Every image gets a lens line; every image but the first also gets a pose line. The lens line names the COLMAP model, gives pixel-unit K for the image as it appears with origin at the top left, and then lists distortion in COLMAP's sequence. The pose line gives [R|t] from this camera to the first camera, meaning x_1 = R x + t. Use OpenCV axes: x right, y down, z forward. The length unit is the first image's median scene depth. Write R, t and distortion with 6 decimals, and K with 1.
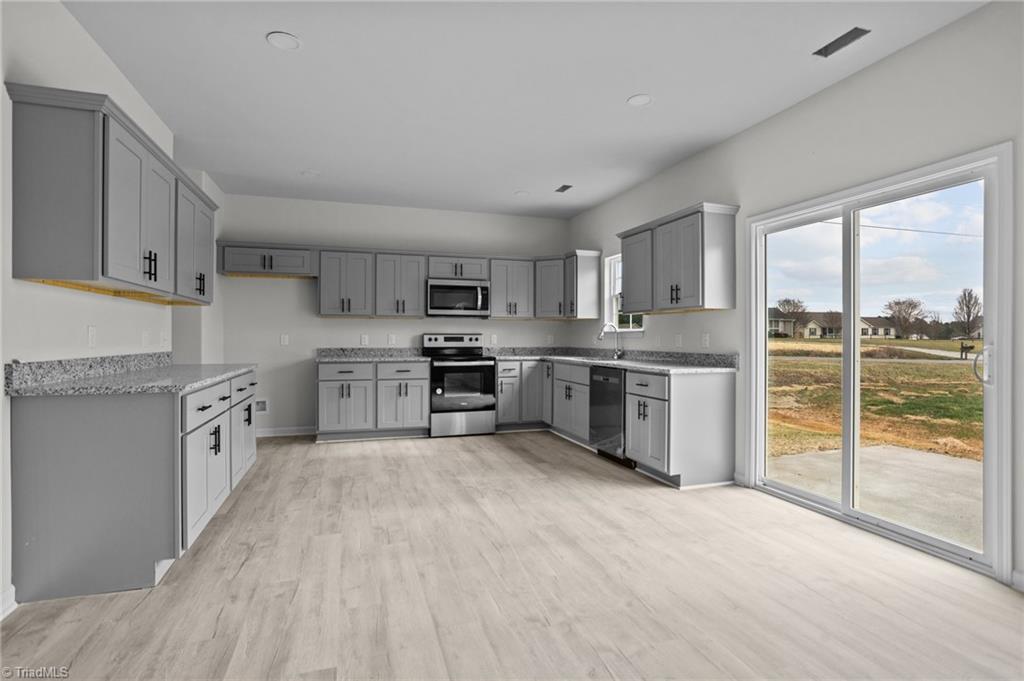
lens RADIAL K [[493.7, 0, 505.8], [0, 493.7, 341.1], [0, 0, 1]] dist [-0.039789, 0.015163]
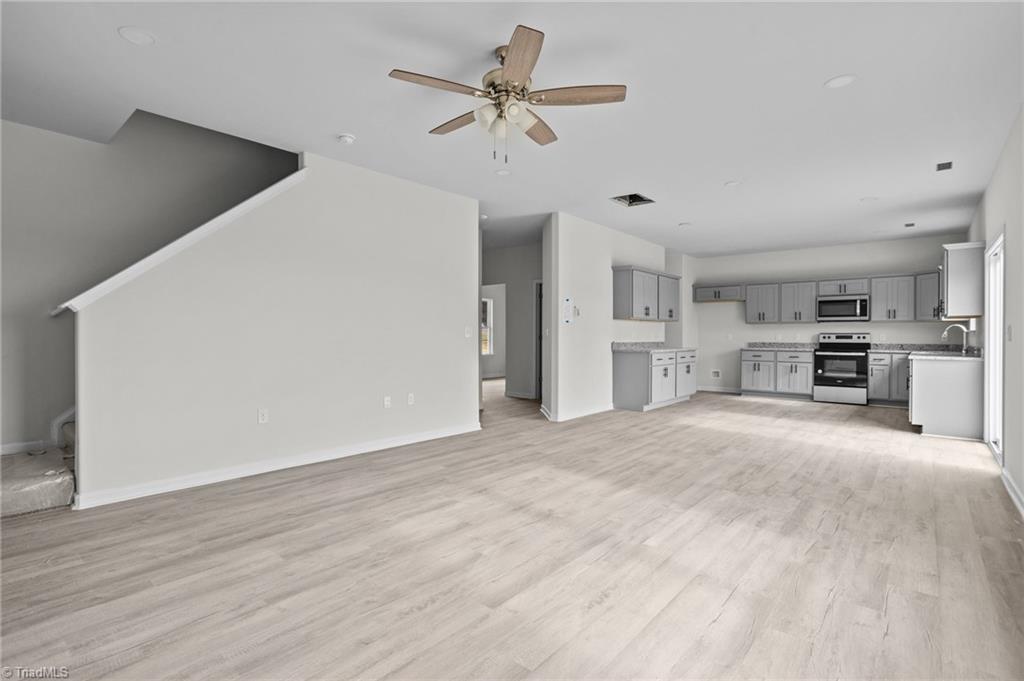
lens RADIAL K [[493.7, 0, 512.5], [0, 493.7, 338.5], [0, 0, 1]] dist [-0.039789, 0.015163]
pose [[0.524552, 0.004393, -0.851367, 0.904730], [-0.007211, 0.999974, 0.000717, 0.008883], [0.851348, 0.005763, 0.524570, -0.827994]]
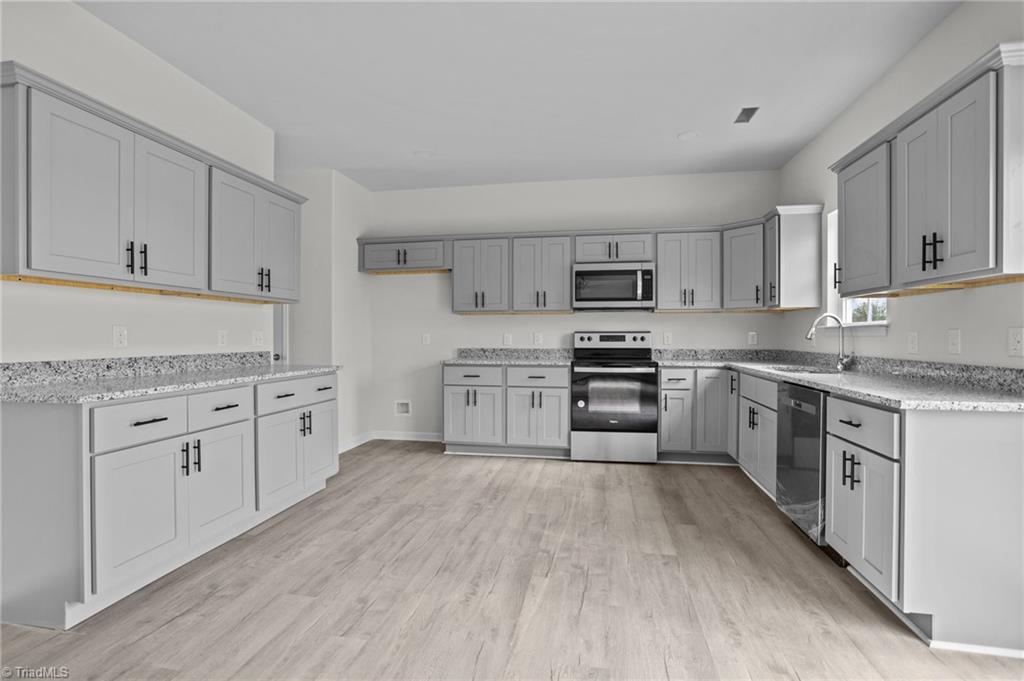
lens RADIAL K [[493.7, 0, 509.1], [0, 493.7, 340.4], [0, 0, 1]] dist [-0.039789, 0.015163]
pose [[0.879133, 0.001844, -0.476573, 0.199598], [-0.001202, 0.999998, 0.001651, -0.002601], [0.476575, -0.000878, 0.879133, 0.346235]]
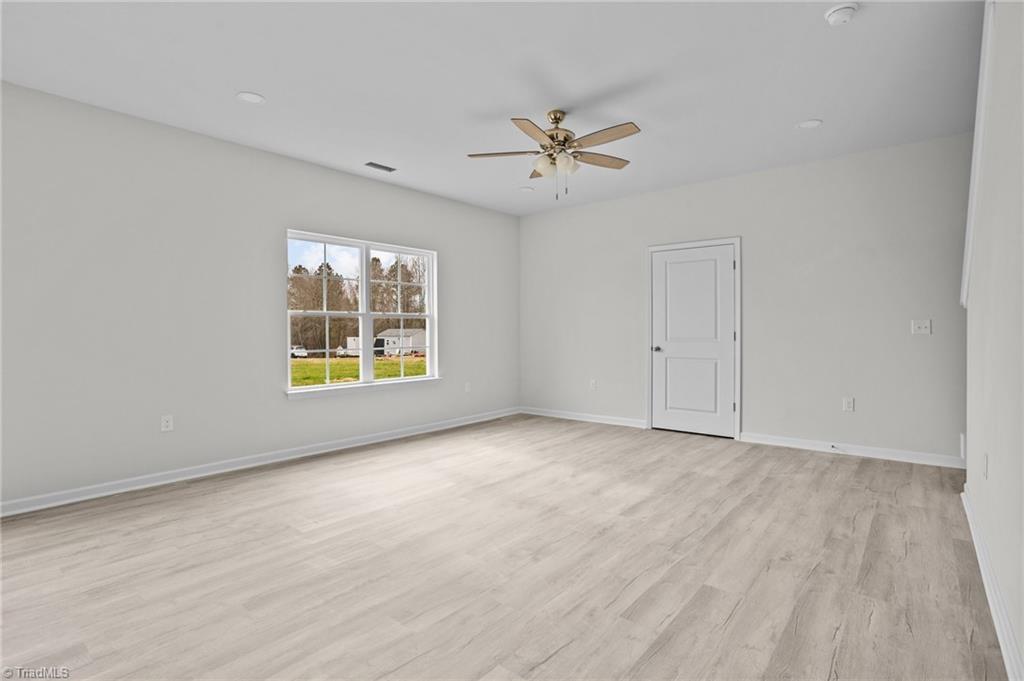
lens RADIAL K [[493.7, 0, 515.6], [0, 493.7, 331.3], [0, 0, 1]] dist [-0.039789, 0.015163]
pose [[-0.532517, 0.002242, 0.846416, -0.437643], [0.009530, 0.999949, 0.003347, -0.001083], [-0.846366, 0.009849, -0.532511, 0.090260]]
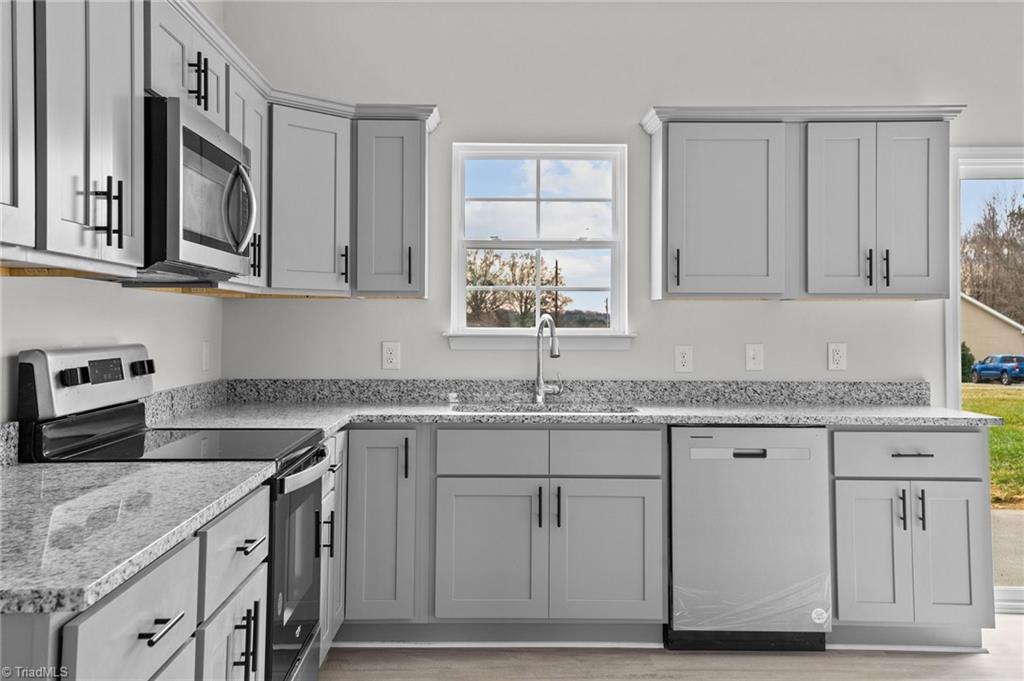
lens RADIAL K [[1015.0, 0, 510.0], [0, 1015.0, 323.0], [0, 0, 1]] dist [0.146592, 0.000000]
pose [[0.288755, 0.005216, 0.957389, -0.788590], [0.006527, 0.999951, -0.007416, -0.033425], [-0.957381, 0.008391, 0.288707, 1.069924]]
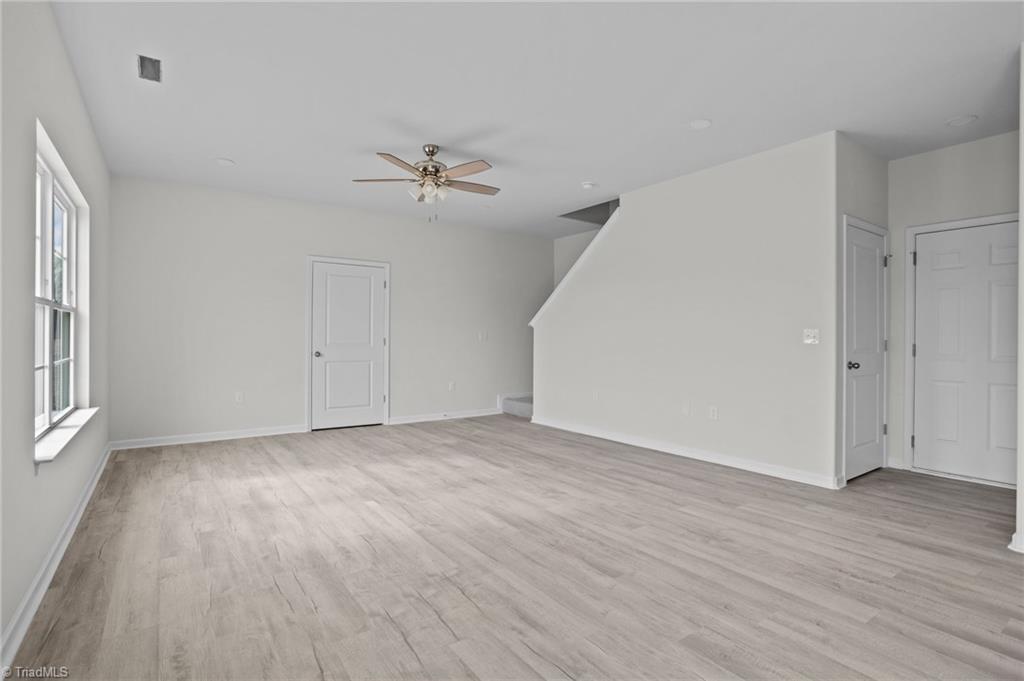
lens RADIAL K [[493.7, 0, 501.8], [0, 493.7, 340.7], [0, 0, 1]] dist [-0.039789, 0.015163]
pose [[-0.957128, -0.004972, -0.289622, 0.456602], [-0.008397, 0.999909, 0.010583, -0.002856], [0.289543, 0.012561, -0.957083, 0.586784]]
